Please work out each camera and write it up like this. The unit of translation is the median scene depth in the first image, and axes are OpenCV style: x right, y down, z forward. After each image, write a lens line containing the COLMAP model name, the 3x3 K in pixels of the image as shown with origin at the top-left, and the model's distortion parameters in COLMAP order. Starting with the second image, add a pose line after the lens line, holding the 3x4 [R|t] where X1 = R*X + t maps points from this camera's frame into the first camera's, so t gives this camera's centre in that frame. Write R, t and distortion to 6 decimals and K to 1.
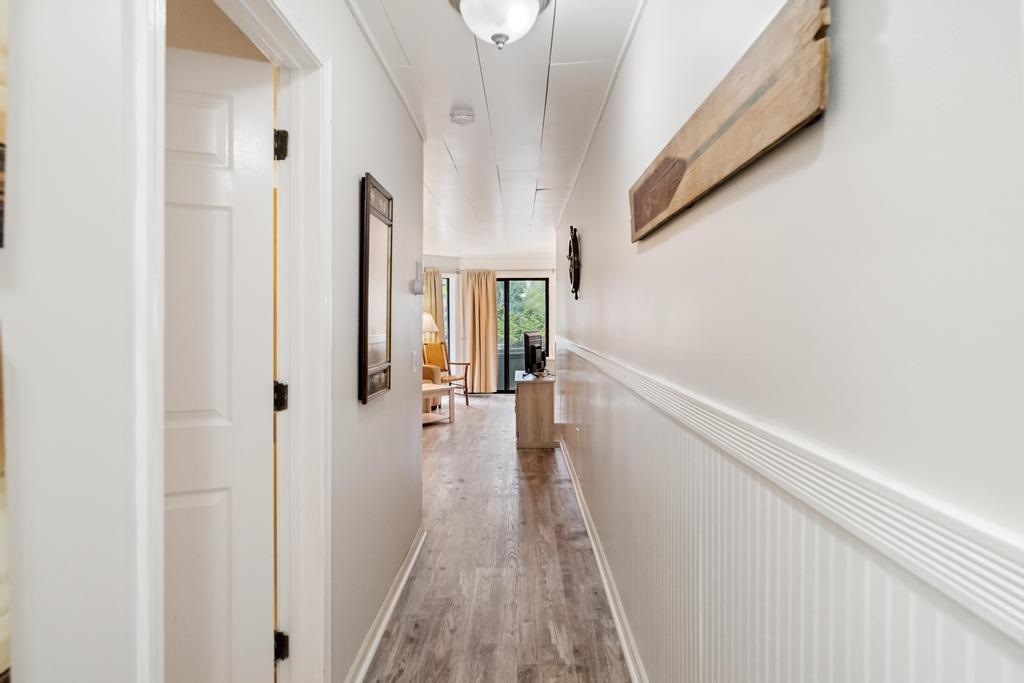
lens RADIAL K [[582.7, 0, 518.3], [0, 582.7, 338.3], [0, 0, 1]] dist [0.001438, -0.001242]
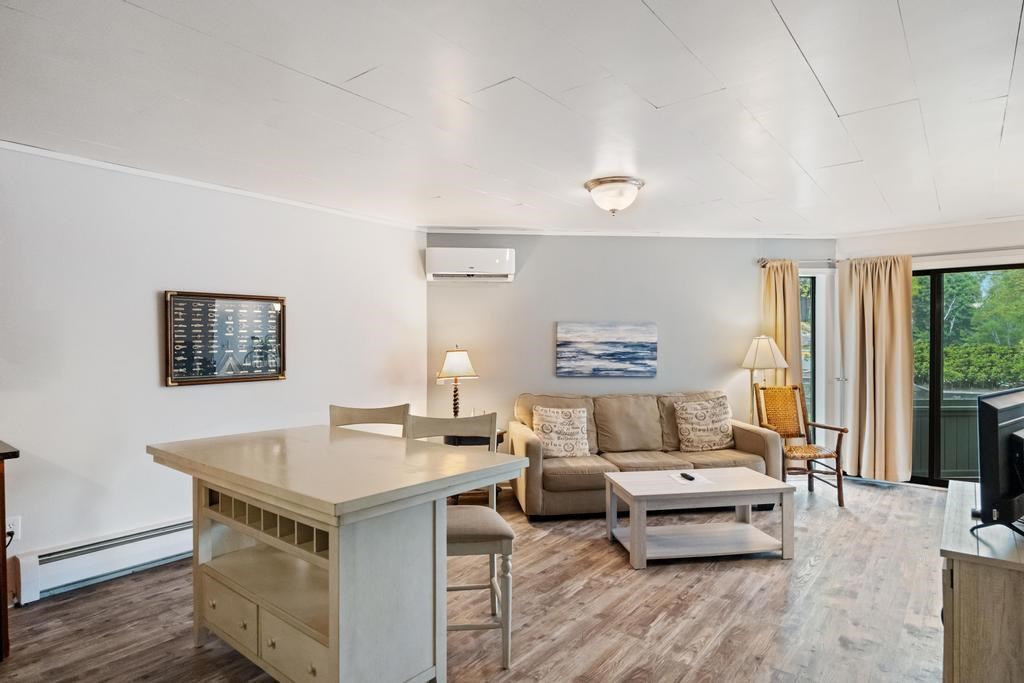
lens RADIAL K [[582.7, 0, 505.6], [0, 582.7, 350.5], [0, 0, 1]] dist [0.001438, -0.001242]
pose [[0.784505, 0.009807, -0.620044, 0.002588], [-0.019065, 0.999784, -0.008309, -0.017830], [0.619829, 0.018340, 0.784523, 0.355404]]
